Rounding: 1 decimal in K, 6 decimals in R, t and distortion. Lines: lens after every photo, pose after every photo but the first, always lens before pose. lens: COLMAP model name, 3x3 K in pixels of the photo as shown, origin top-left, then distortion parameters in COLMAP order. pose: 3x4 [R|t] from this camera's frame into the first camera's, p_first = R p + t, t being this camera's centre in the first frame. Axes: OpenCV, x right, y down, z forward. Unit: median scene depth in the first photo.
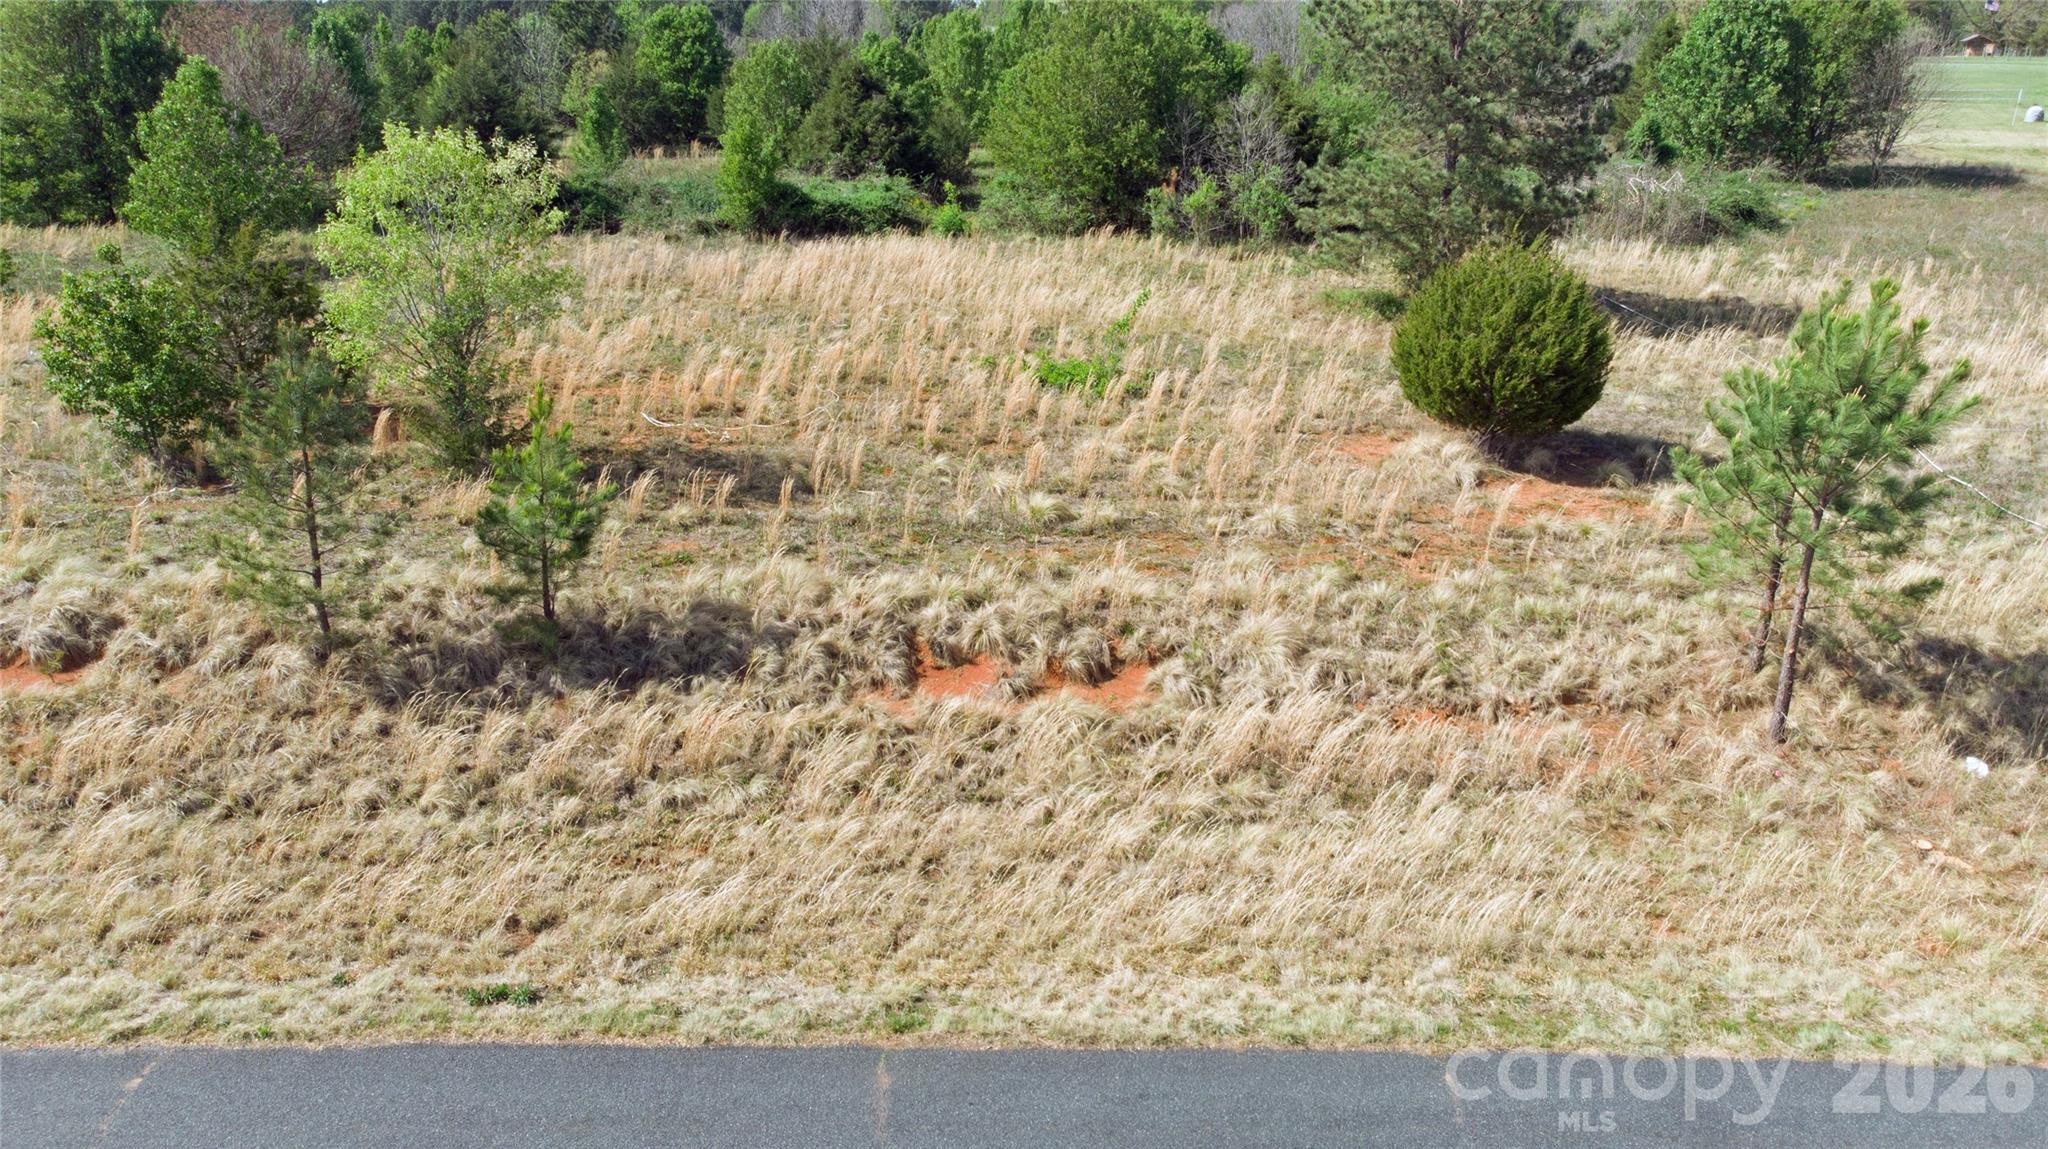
lens RADIAL K [[1521.7, 0, 1027.1], [0, 1521.7, 588.9], [0, 0, 1]] dist [0.025471, 0.008444]
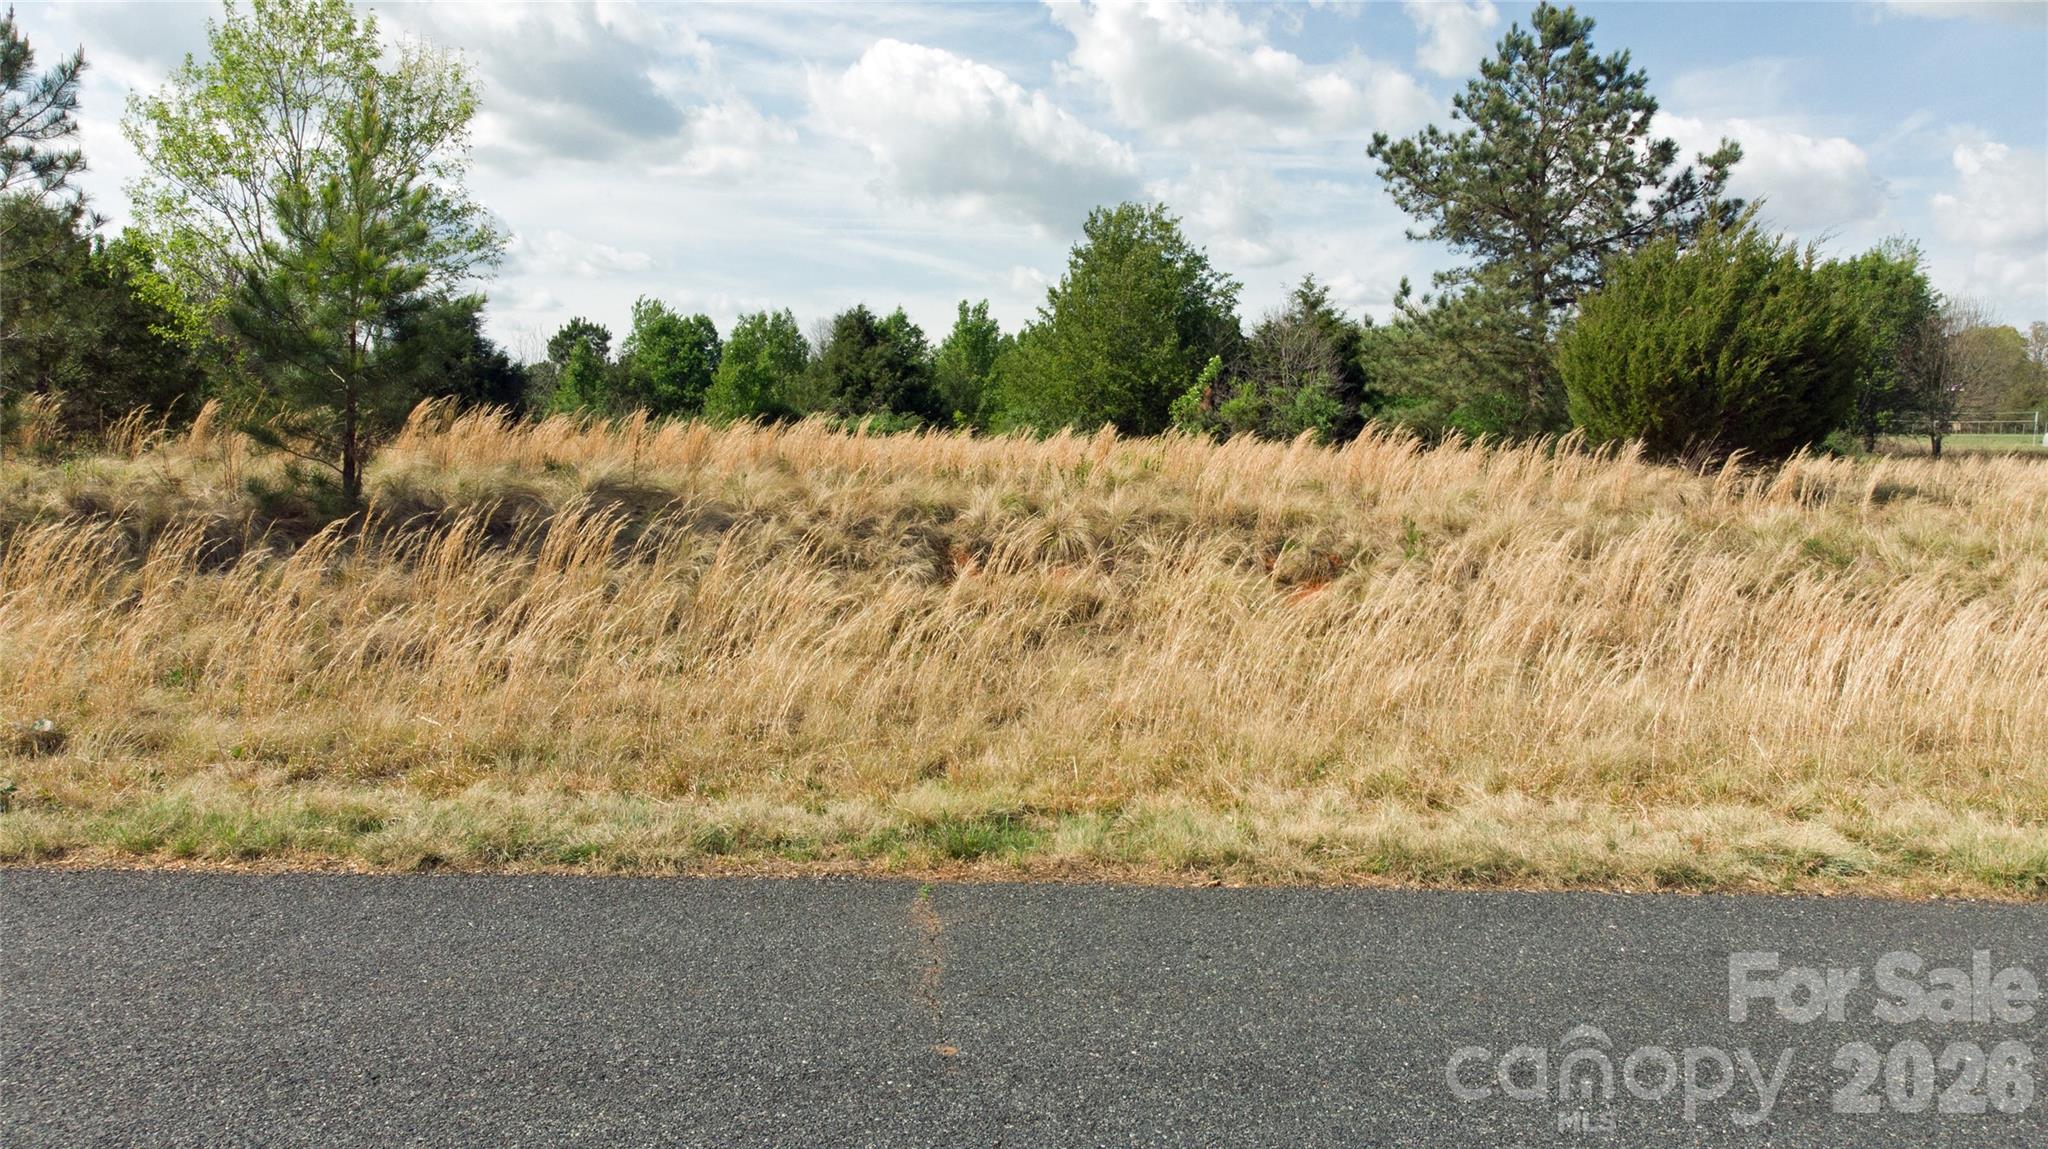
lens RADIAL K [[1521.7, 0, 1027.1], [0, 1521.7, 588.9], [0, 0, 1]] dist [0.025471, 0.008444]
pose [[0.999972, -0.001863, 0.007272, -0.043158], [0.003712, 0.964715, -0.263269, 0.197506], [-0.006525, 0.263289, 0.964695, 0.382857]]
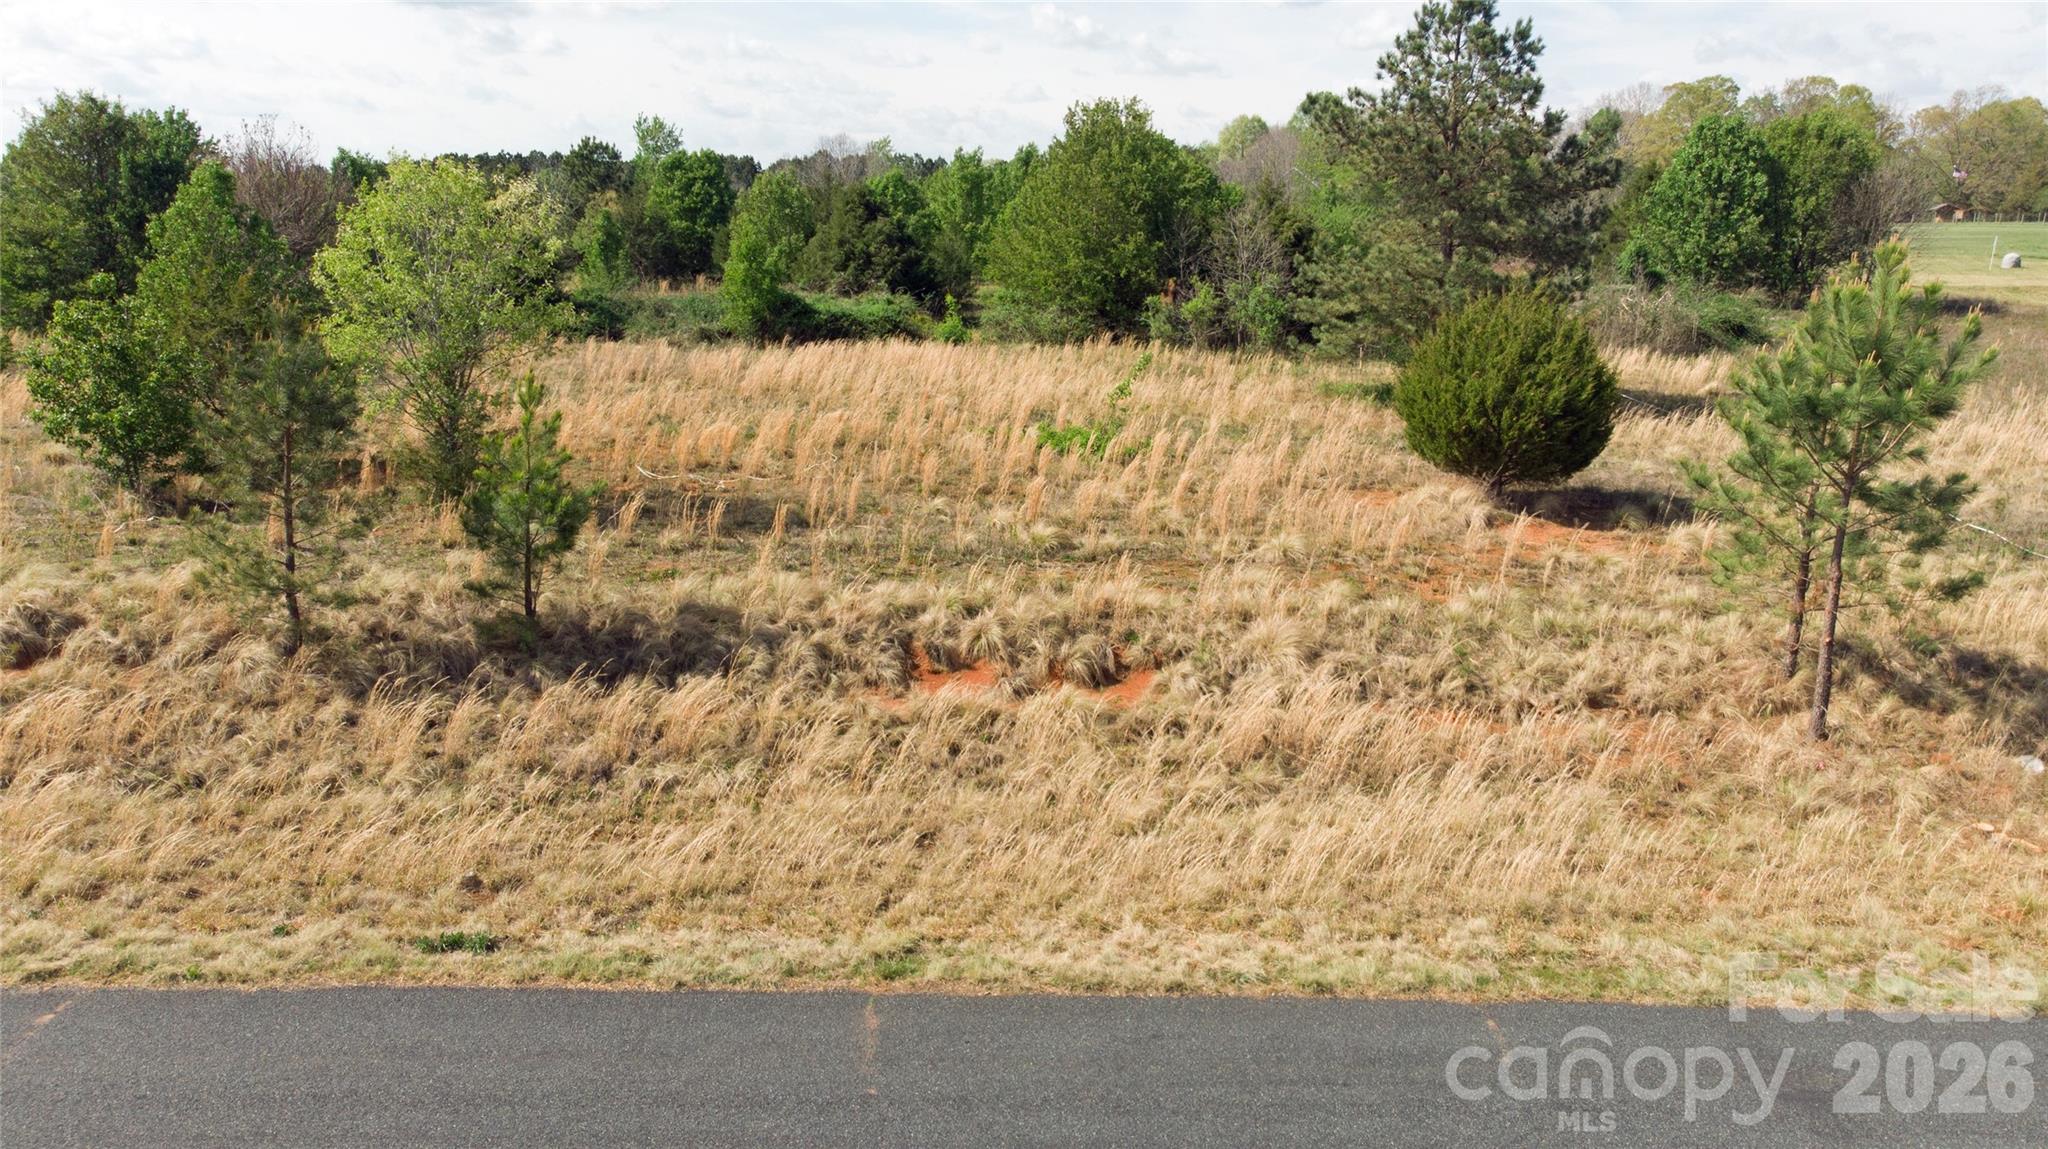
lens RADIAL K [[1521.7, 0, 1027.1], [0, 1521.7, 588.9], [0, 0, 1]] dist [0.025471, 0.008444]
pose [[1.000000, 0.000439, 0.000689, -0.001039], [-0.000361, 0.994045, -0.108966, 0.095945], [-0.000732, 0.108965, 0.994045, 0.039467]]
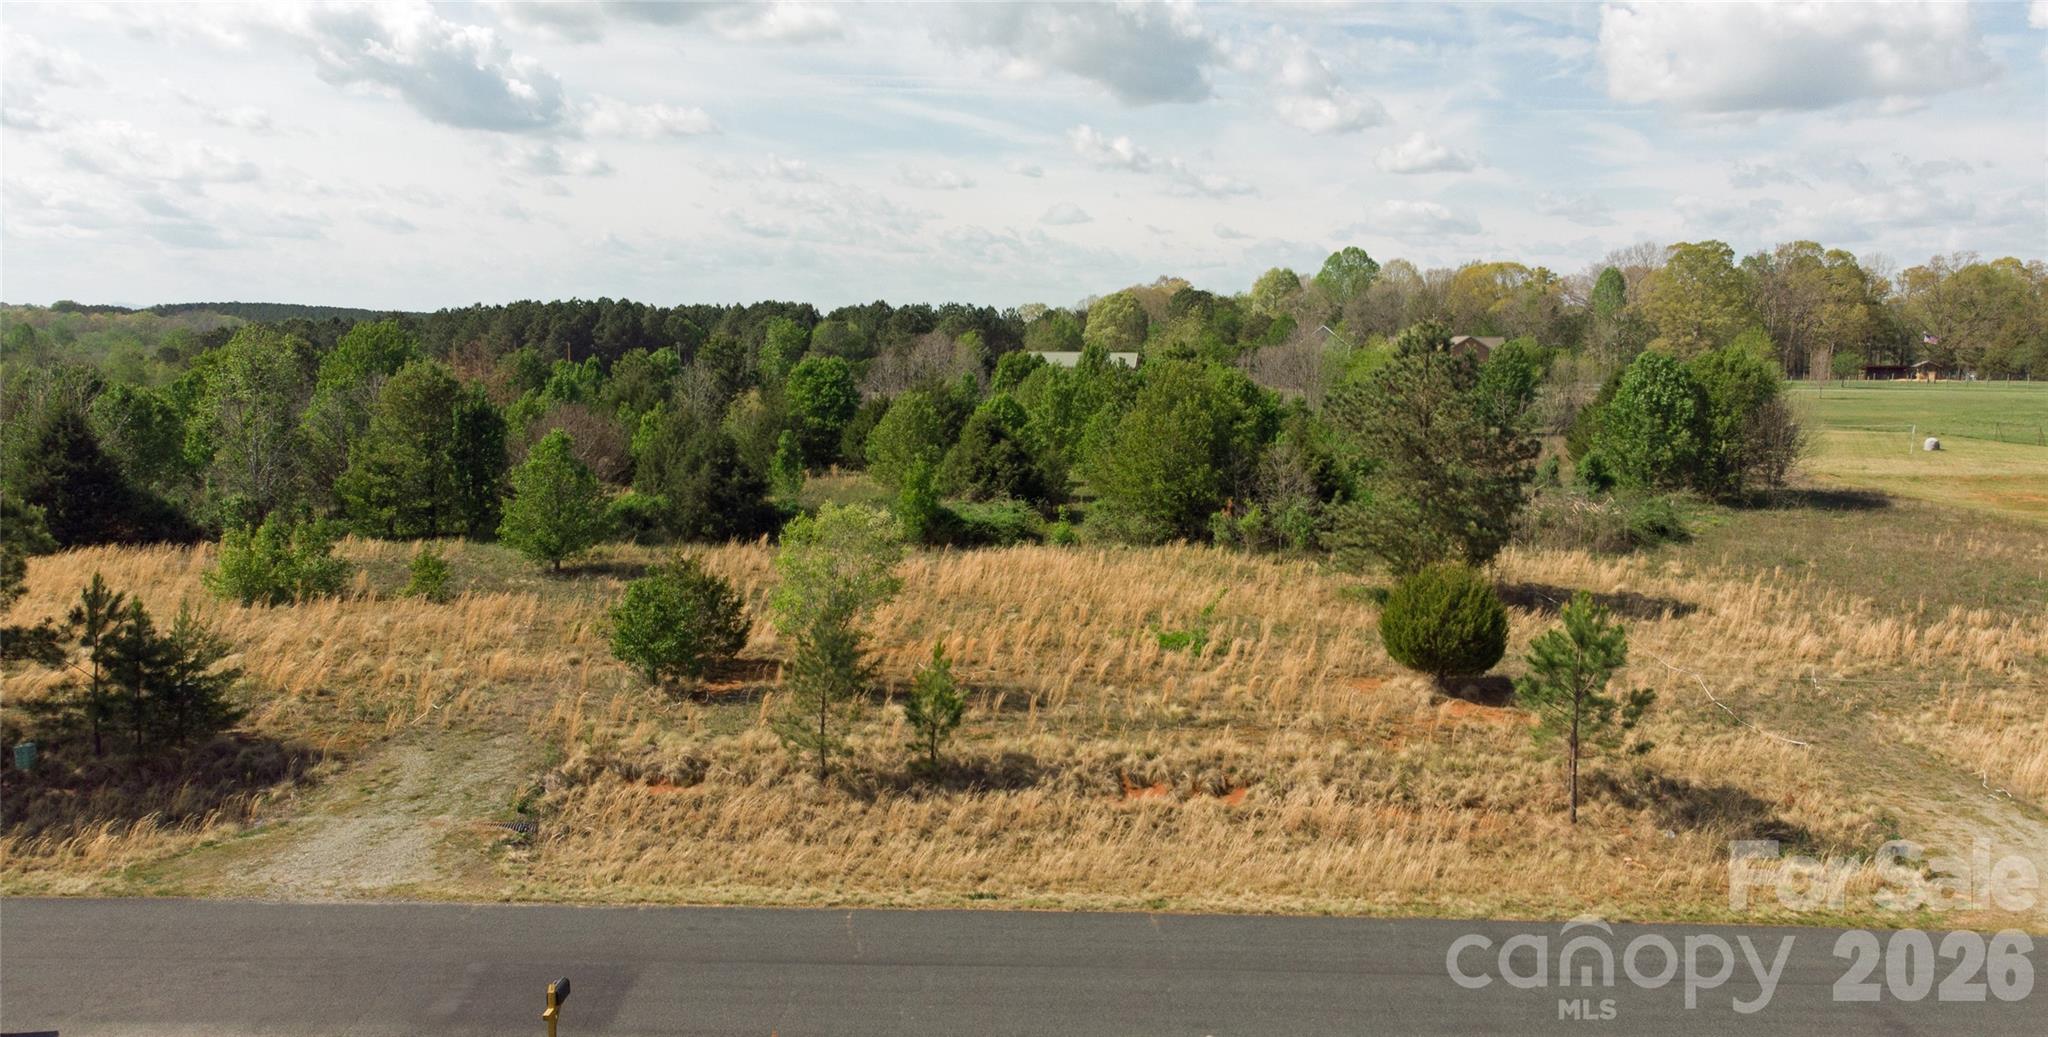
lens RADIAL K [[1569.7, 0, 1065.2], [0, 1569.7, 547.7], [0, 0, 1]] dist [0.042806, -0.007829]
pose [[0.999979, 0.002087, 0.006209, -0.144584], [-0.000730, 0.977489, -0.210983, 0.157415], [-0.006509, 0.210974, 0.977470, -0.886236]]
